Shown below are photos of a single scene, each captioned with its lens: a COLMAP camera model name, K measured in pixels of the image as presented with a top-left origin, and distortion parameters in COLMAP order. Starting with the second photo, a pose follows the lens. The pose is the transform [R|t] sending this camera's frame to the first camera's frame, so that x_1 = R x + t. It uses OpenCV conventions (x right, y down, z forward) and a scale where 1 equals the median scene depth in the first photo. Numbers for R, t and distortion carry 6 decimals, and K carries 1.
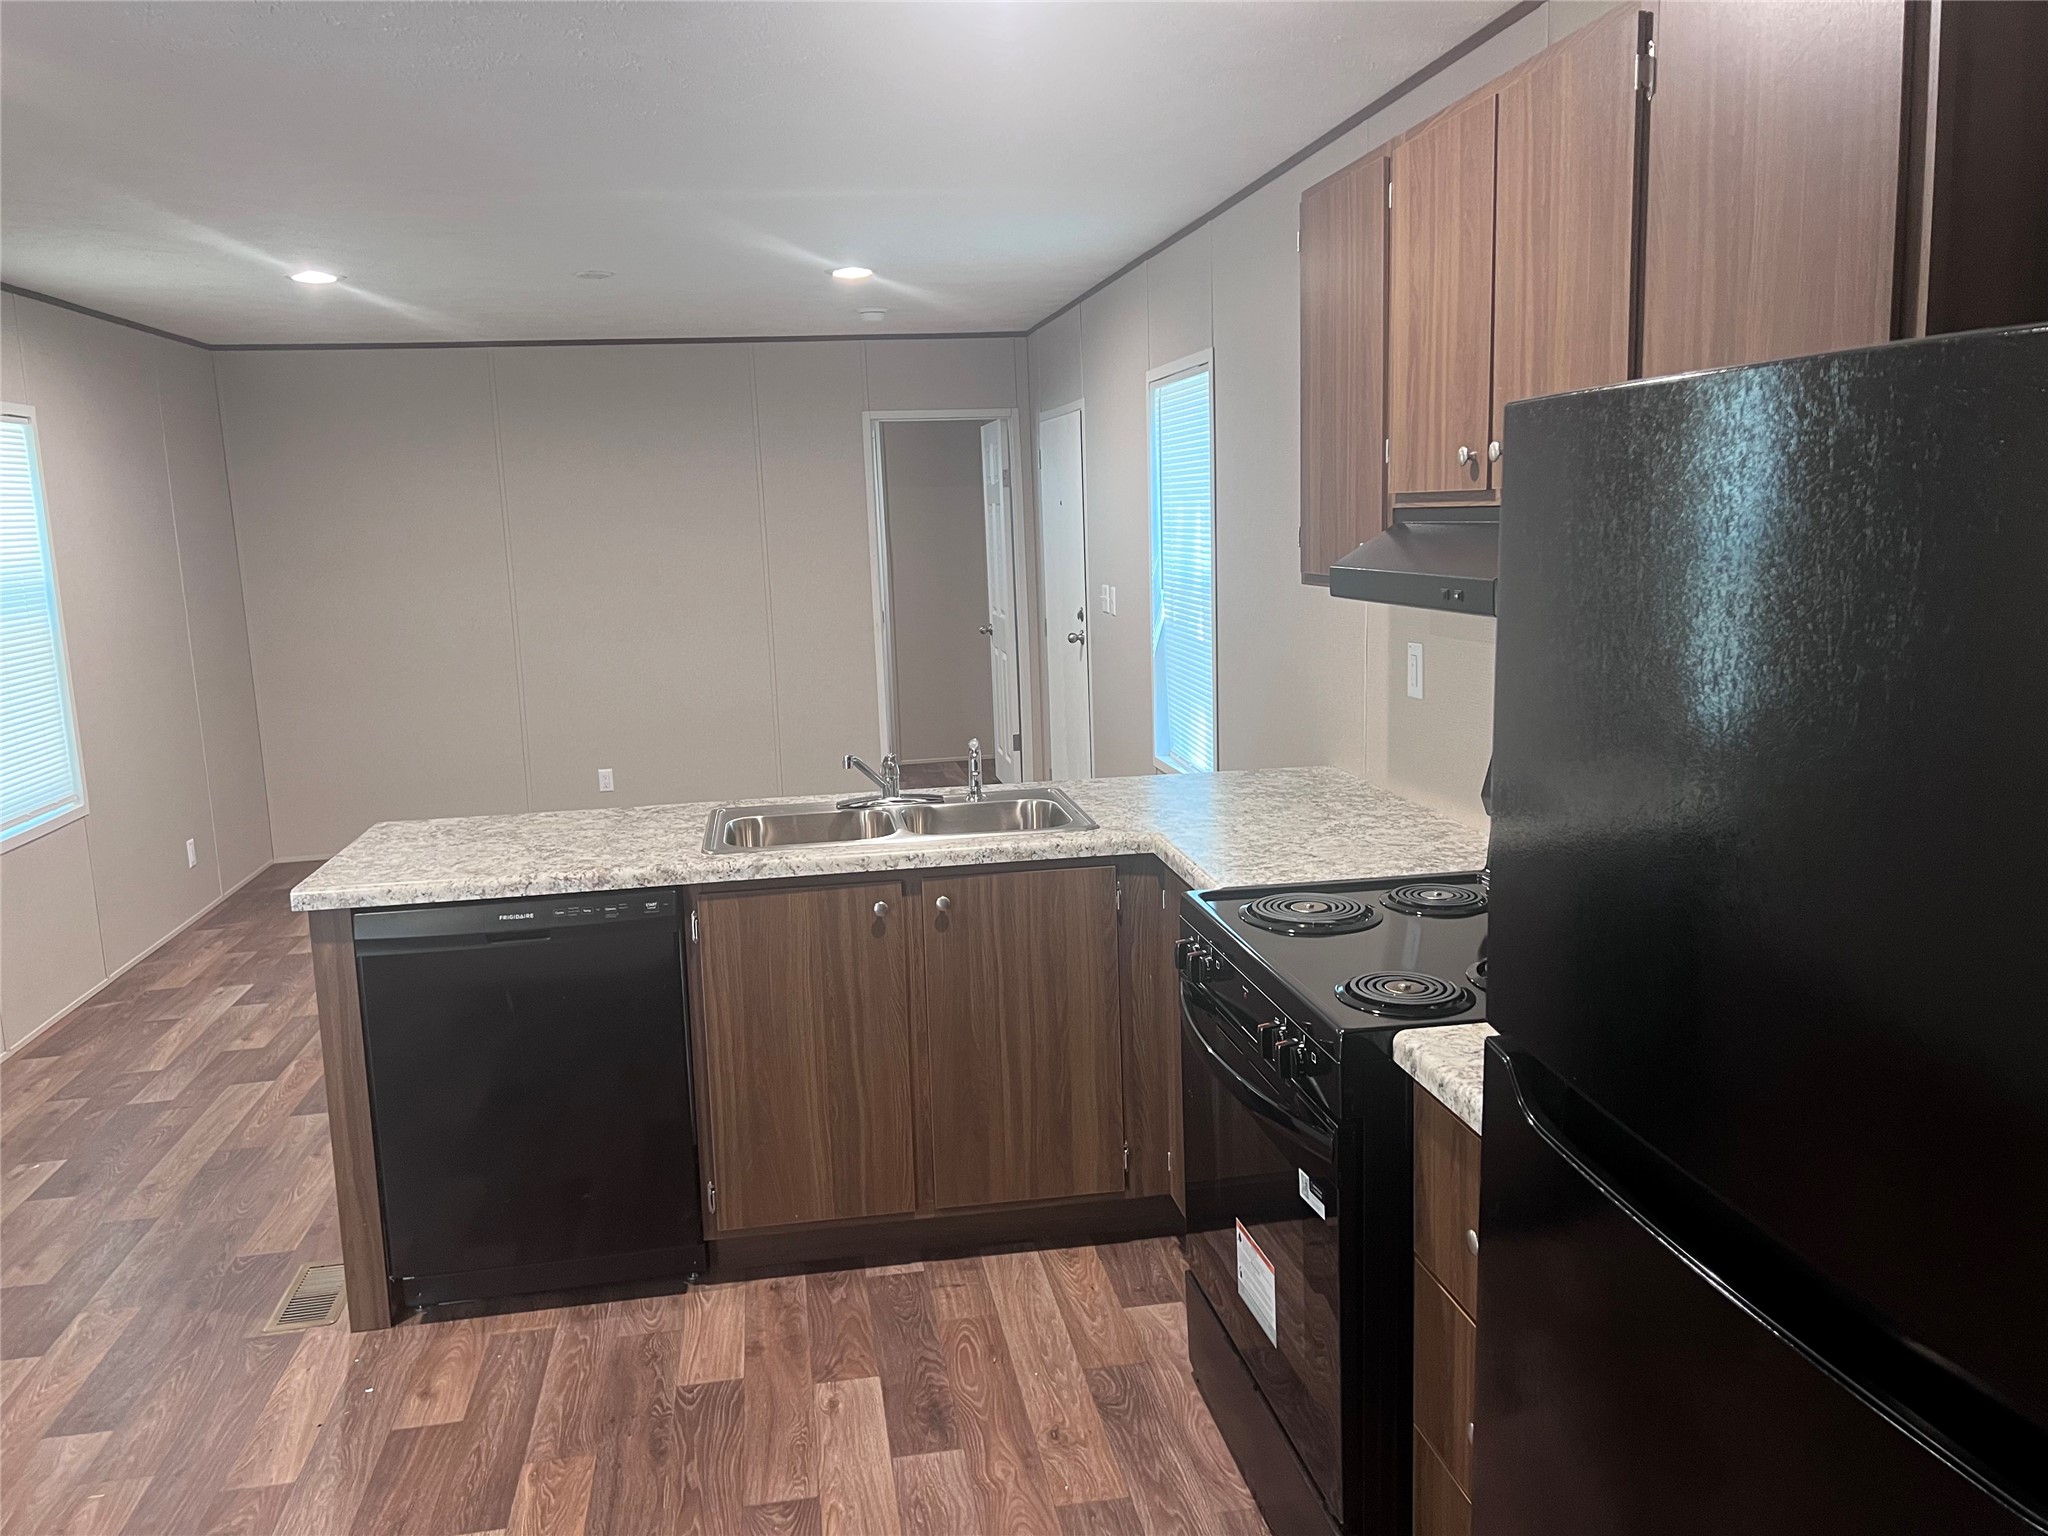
lens RADIAL K [[1526.3, 0, 1024.0], [0, 1526.3, 768.0], [0, 0, 1]] dist [0.075901, -0.111879]
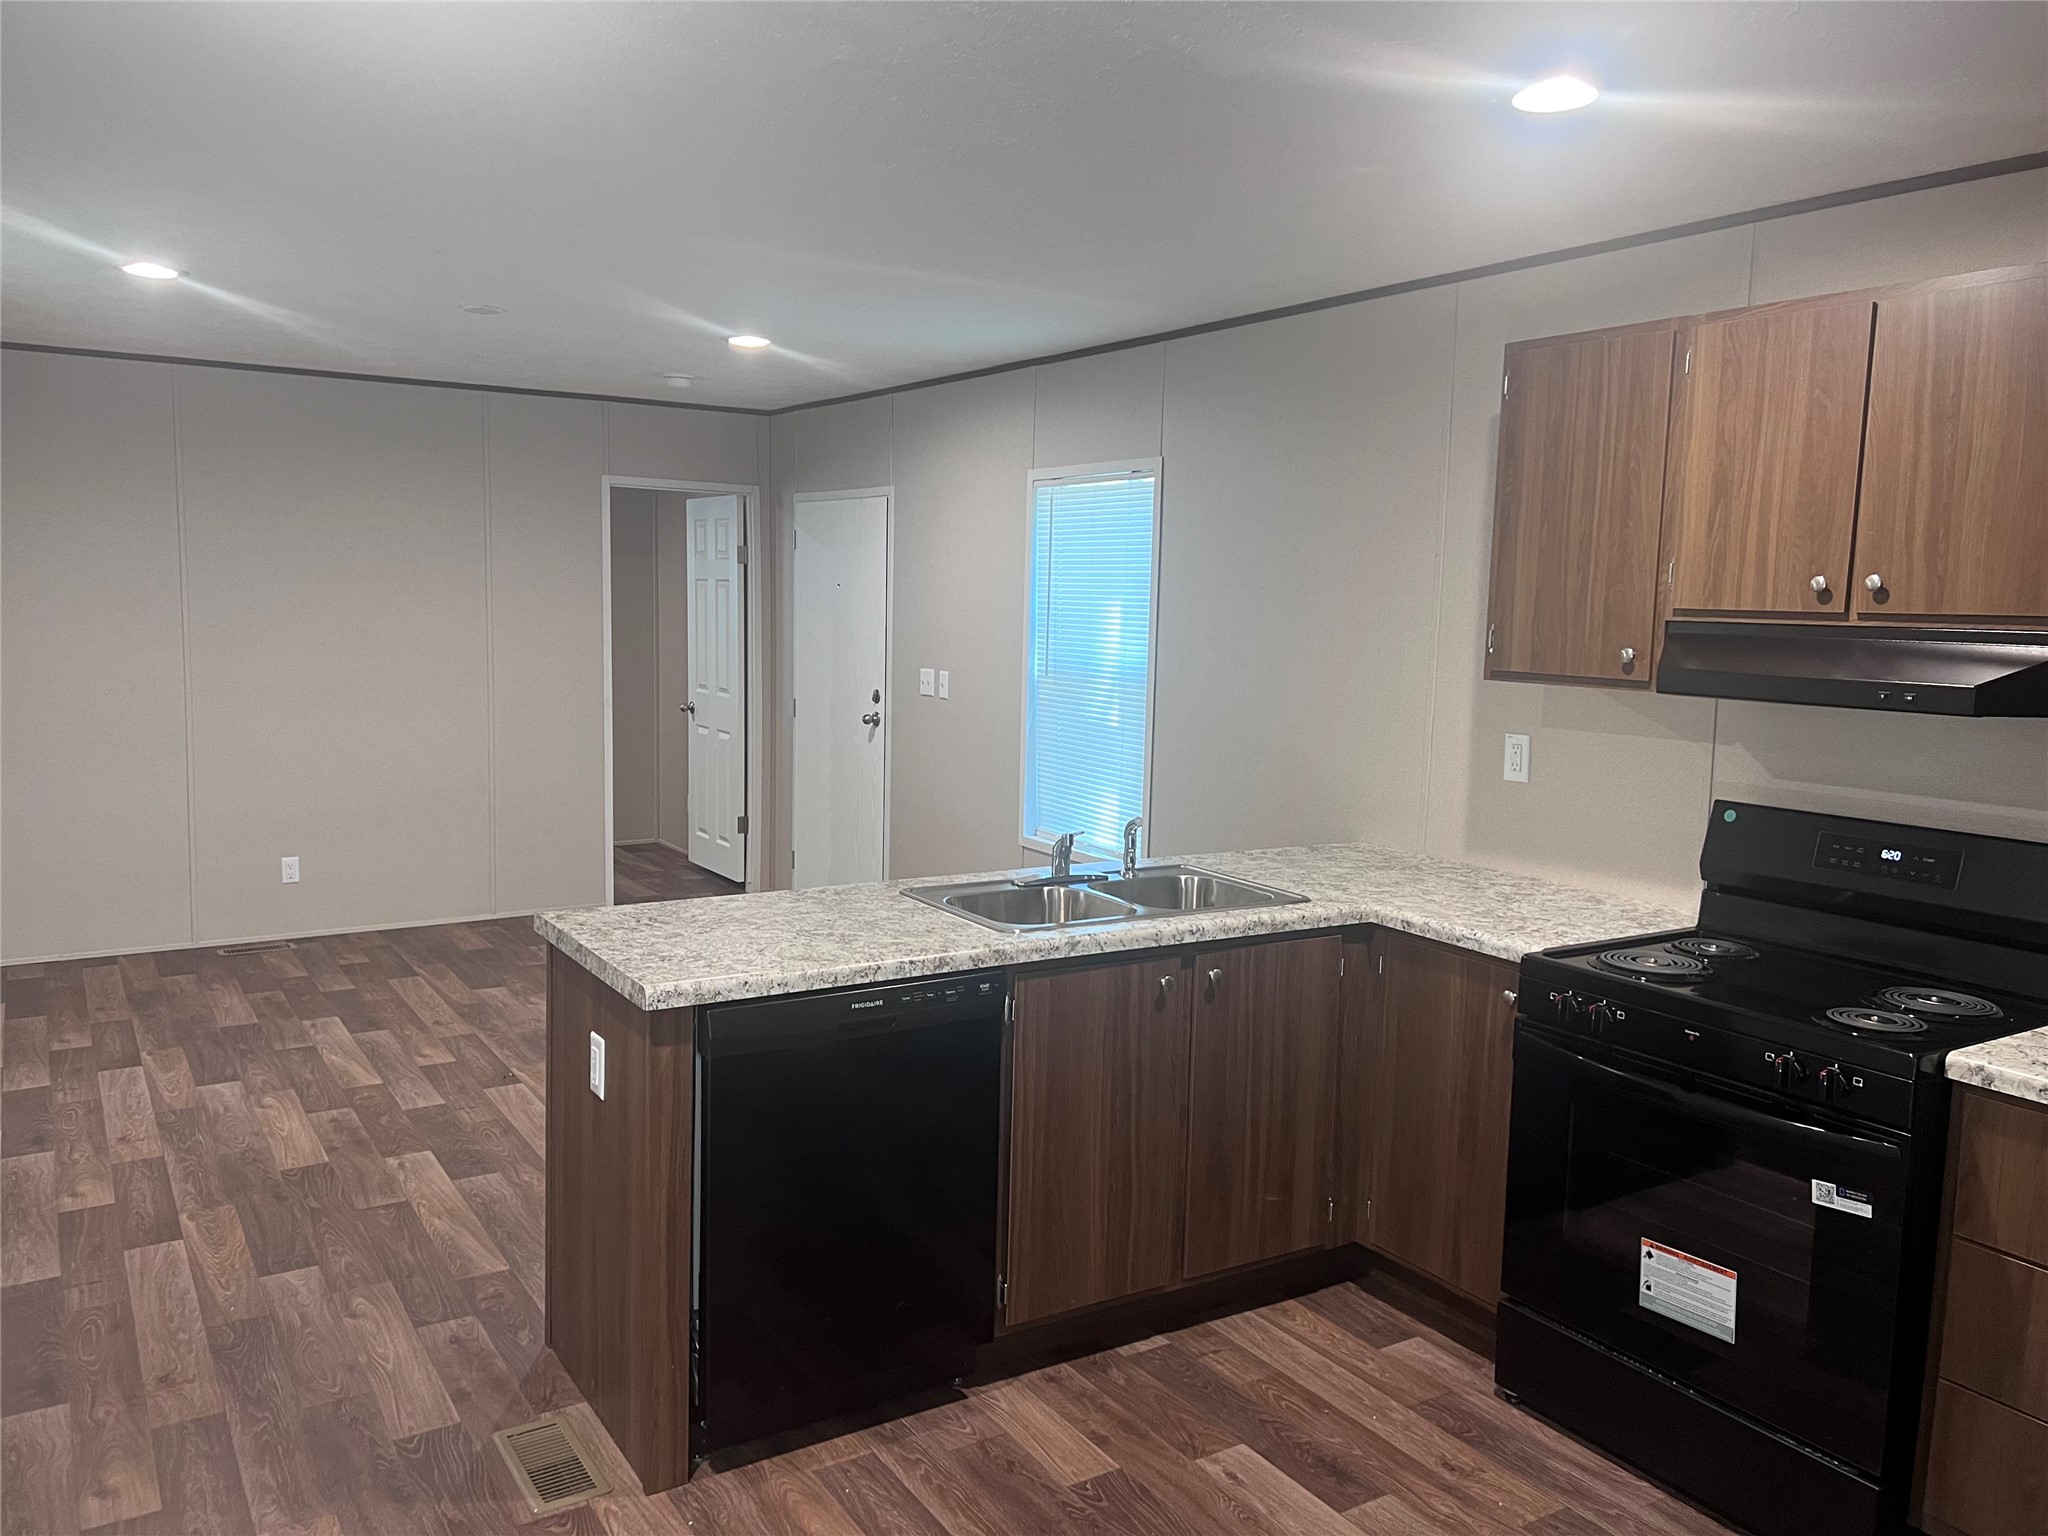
lens RADIAL K [[1535.3, 0, 1024.0], [0, 1535.3, 768.0], [0, 0, 1]] dist [0.030045, -0.009823]
pose [[0.918990, 0.014447, 0.394017, -0.582422], [0.007869, 0.998457, -0.054963, 0.005012], [-0.394203, 0.053611, 0.917458, 0.092602]]
